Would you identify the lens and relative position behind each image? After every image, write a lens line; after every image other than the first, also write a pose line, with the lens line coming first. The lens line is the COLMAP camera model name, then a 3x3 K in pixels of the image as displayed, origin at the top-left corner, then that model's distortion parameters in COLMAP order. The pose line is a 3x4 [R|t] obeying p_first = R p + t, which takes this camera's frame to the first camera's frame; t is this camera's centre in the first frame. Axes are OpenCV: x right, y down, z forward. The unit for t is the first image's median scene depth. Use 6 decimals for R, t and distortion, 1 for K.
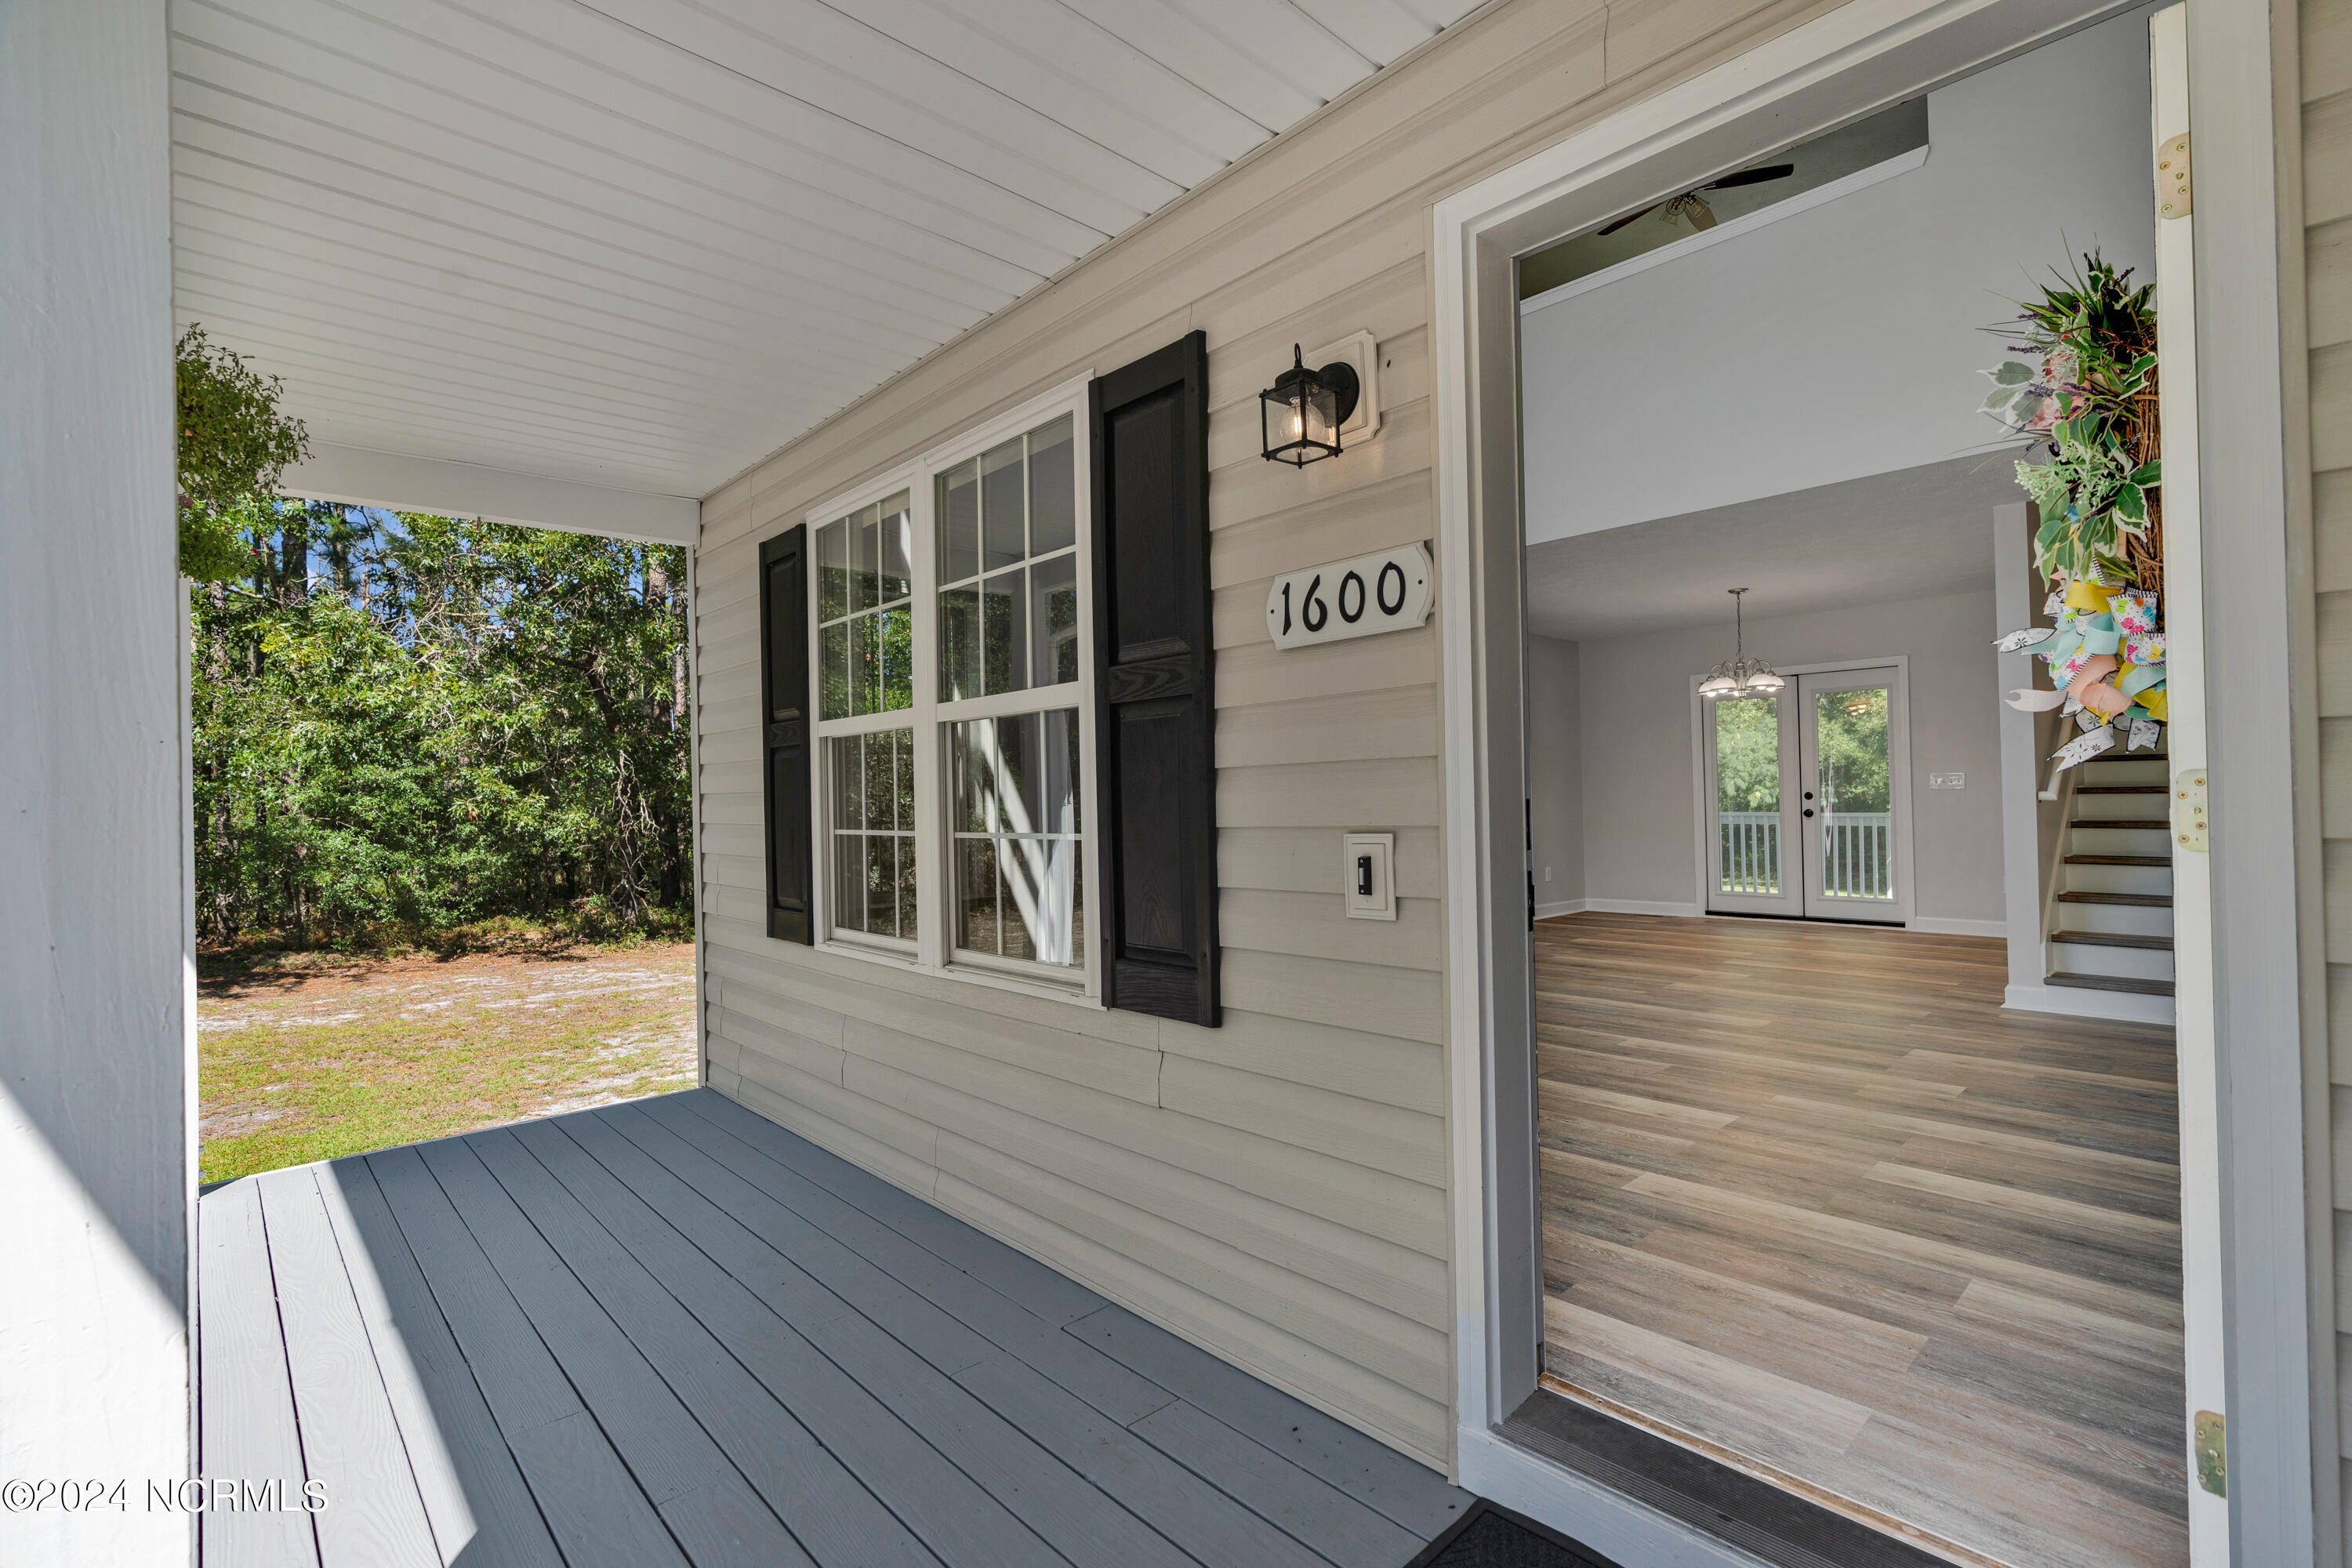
lens RADIAL K [[1066.3, 0, 1176.0], [0, 1066.3, 784.0], [0, 0, 1]] dist [-0.003914, -0.000346]
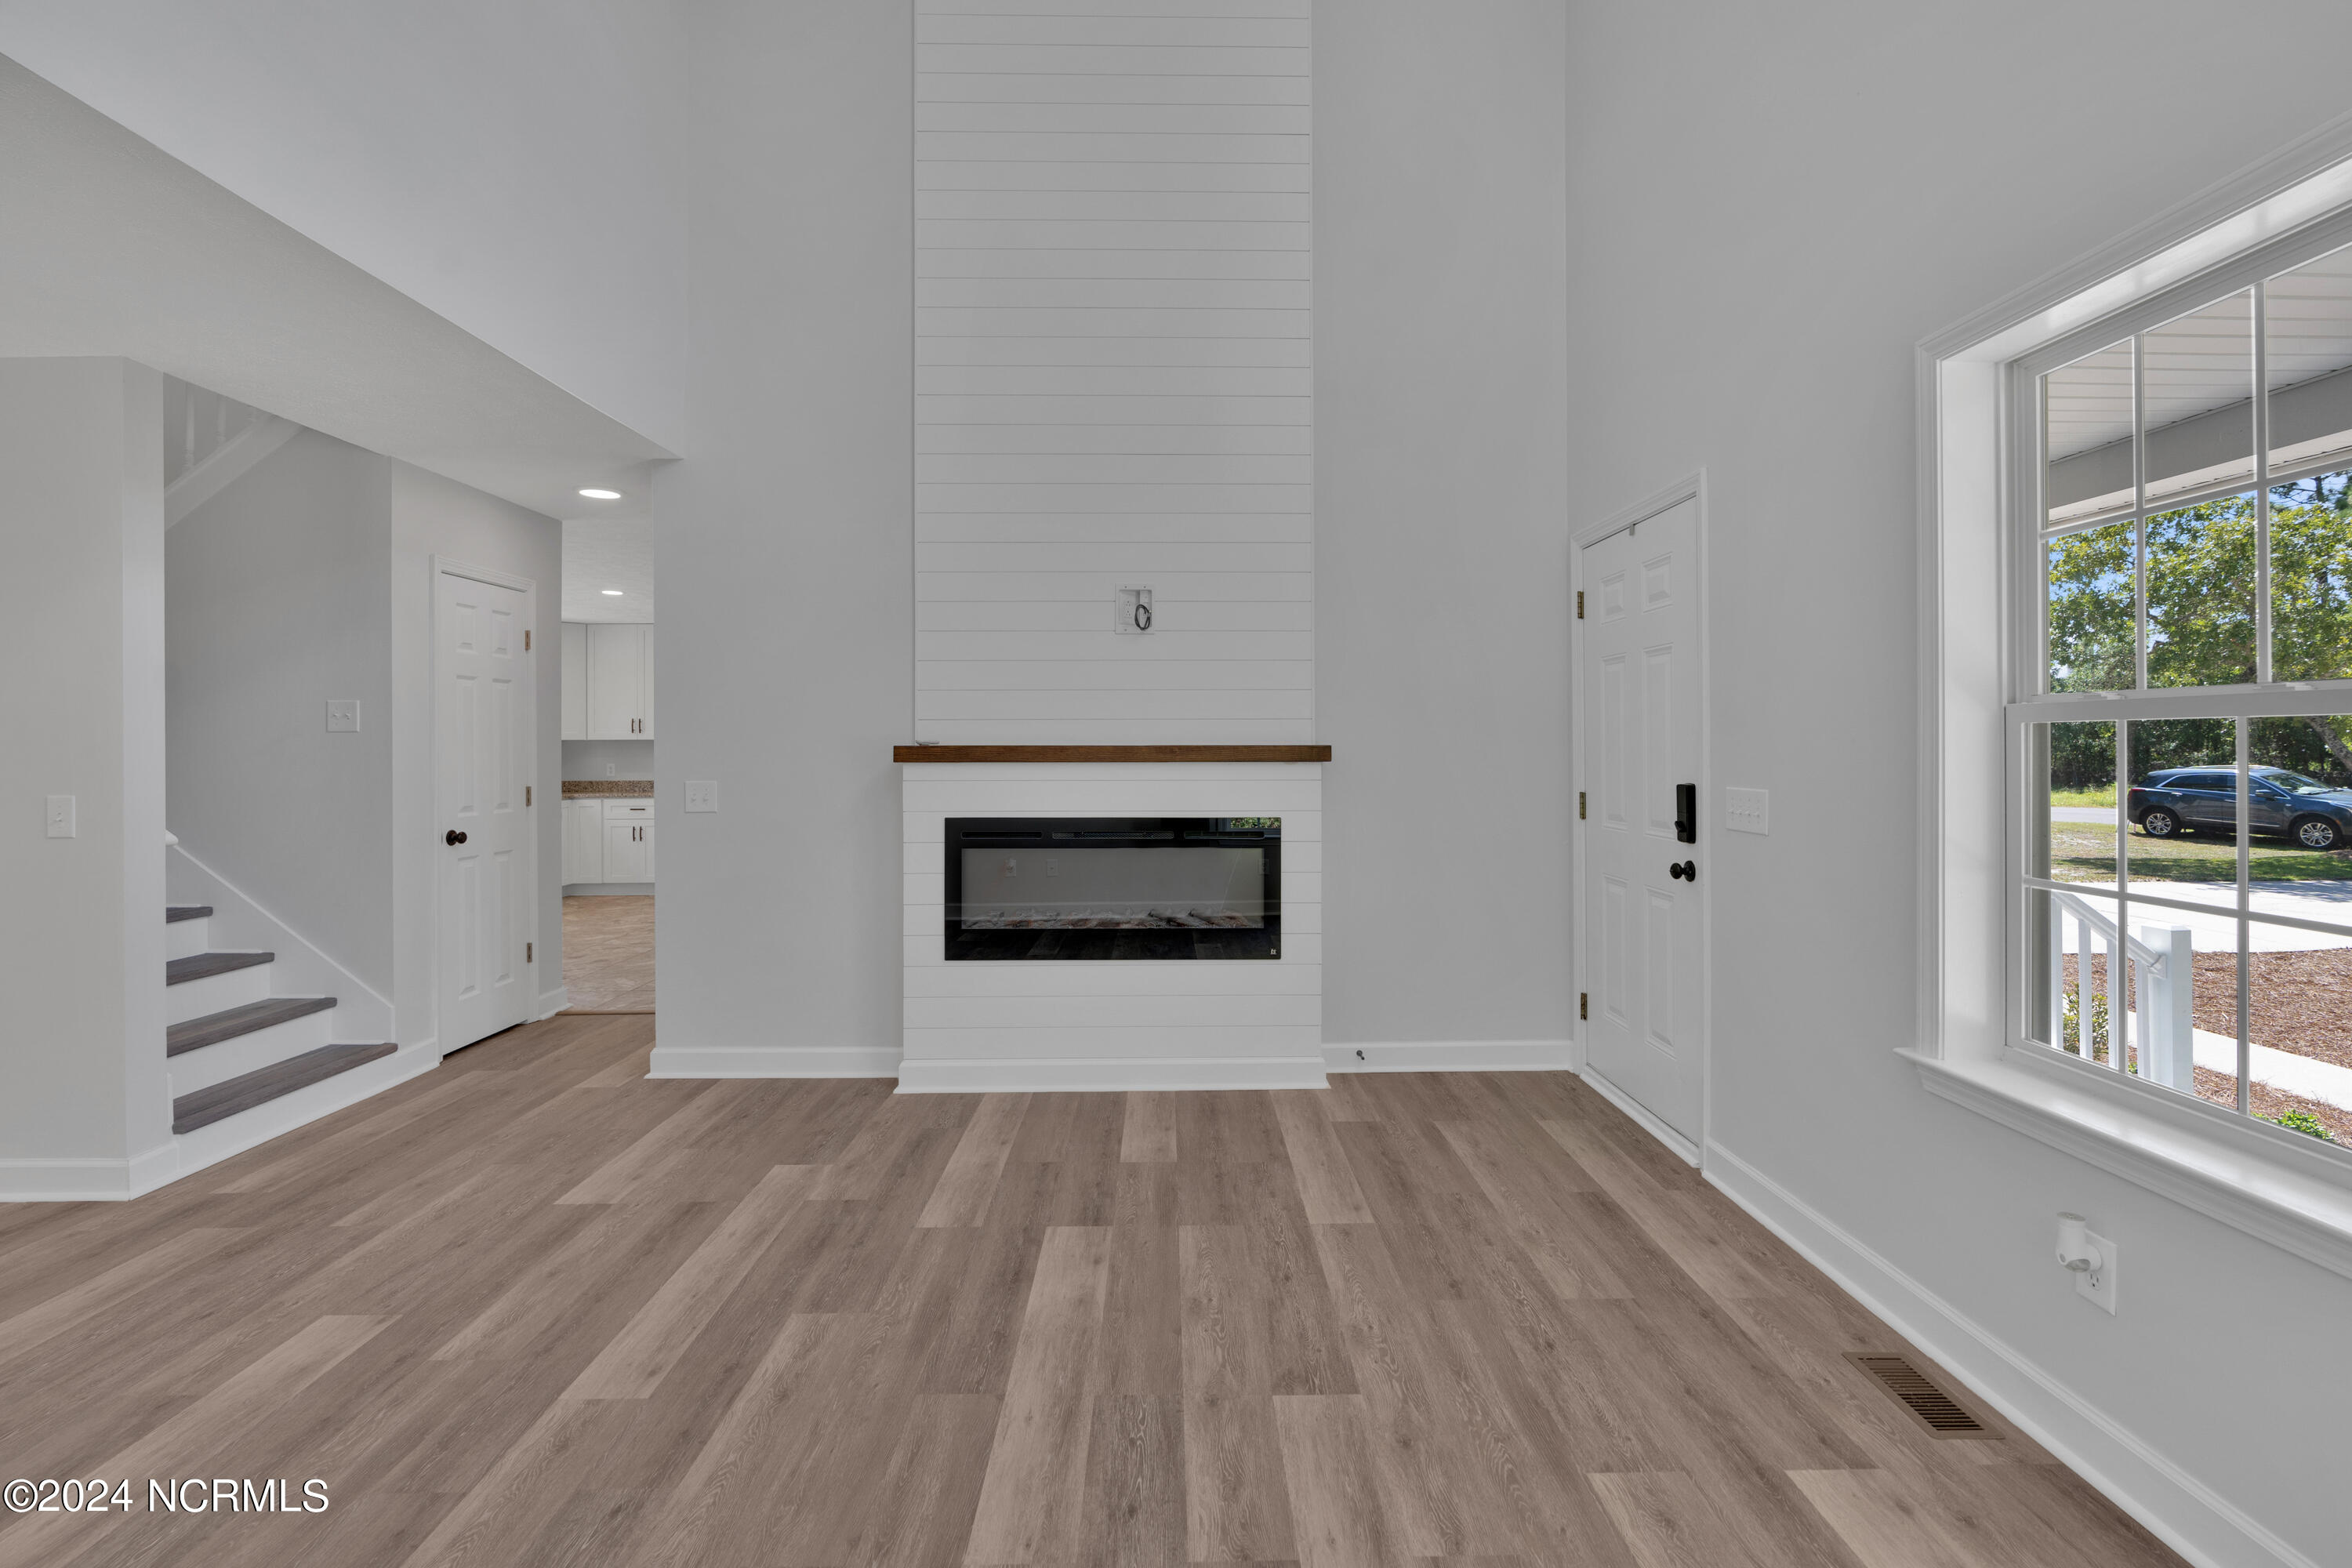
lens RADIAL K [[1093.3, 0, 1186.7], [0, 1093.3, 729.2], [0, 0, 1]] dist [-0.001328, 0.000124]
pose [[-0.751166, 0.025381, 0.659625, -0.141802], [0.004762, 0.999443, -0.033034, -0.051892], [-0.660096, -0.021673, -0.750868, 1.901442]]
